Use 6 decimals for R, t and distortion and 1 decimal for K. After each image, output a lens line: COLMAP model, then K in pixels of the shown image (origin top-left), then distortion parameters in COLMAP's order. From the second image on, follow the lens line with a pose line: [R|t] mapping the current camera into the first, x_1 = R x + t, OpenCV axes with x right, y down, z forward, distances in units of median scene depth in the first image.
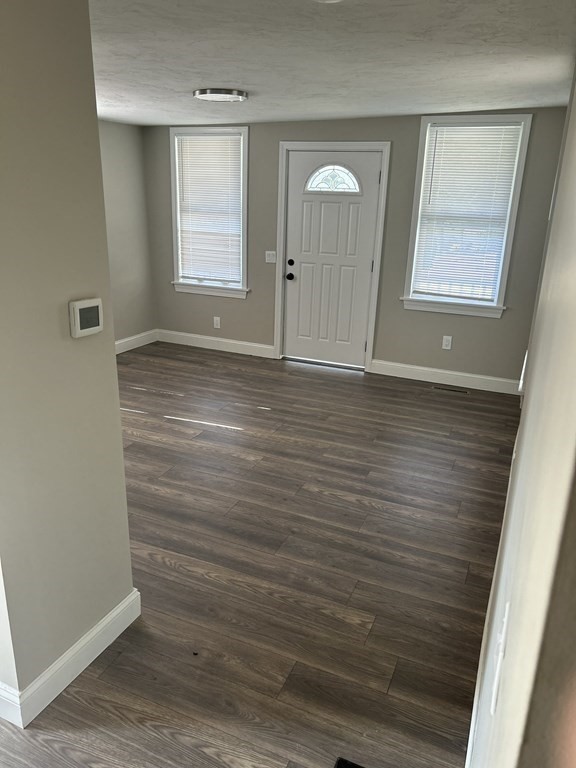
lens RADIAL K [[577.9, 0, 288.0], [0, 577.9, 383.3], [0, 0, 1]] dist [0.003173, -0.012686]
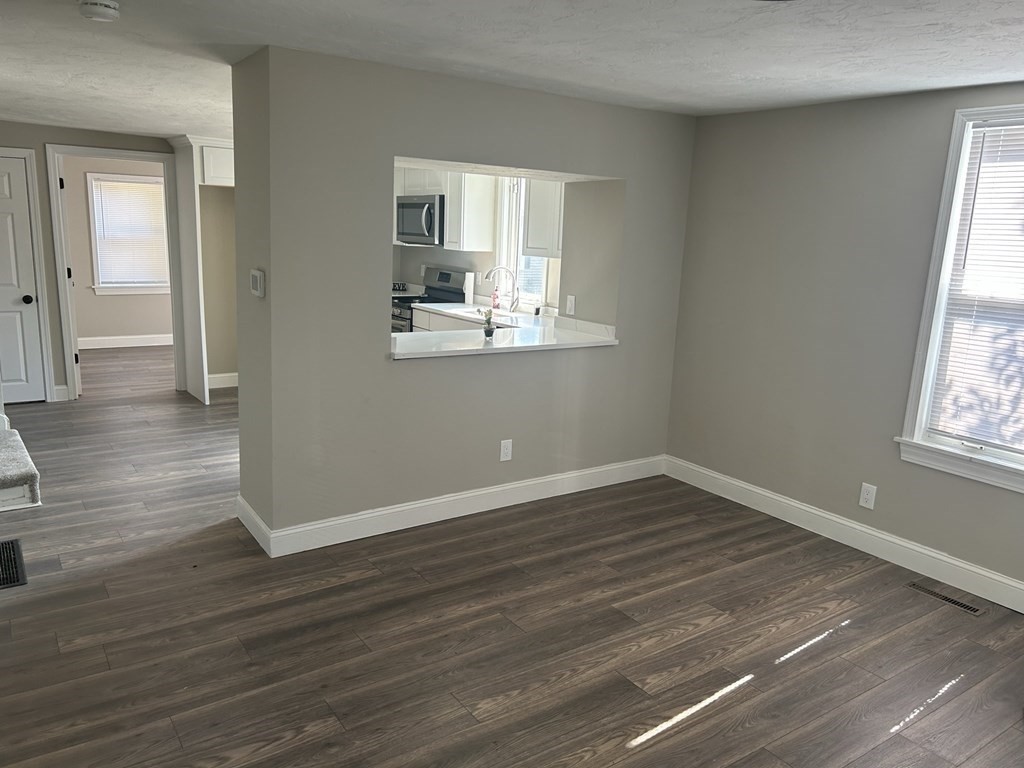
lens RADIAL K [[770.6, 0, 512.5], [0, 770.6, 384.3], [0, 0, 1]] dist [0.003173, -0.012686]
pose [[-0.523759, 0.129894, -0.841905, 0.571246], [-0.322034, 0.884775, 0.336849, -0.443330], [0.788651, 0.447550, -0.421578, 1.473504]]
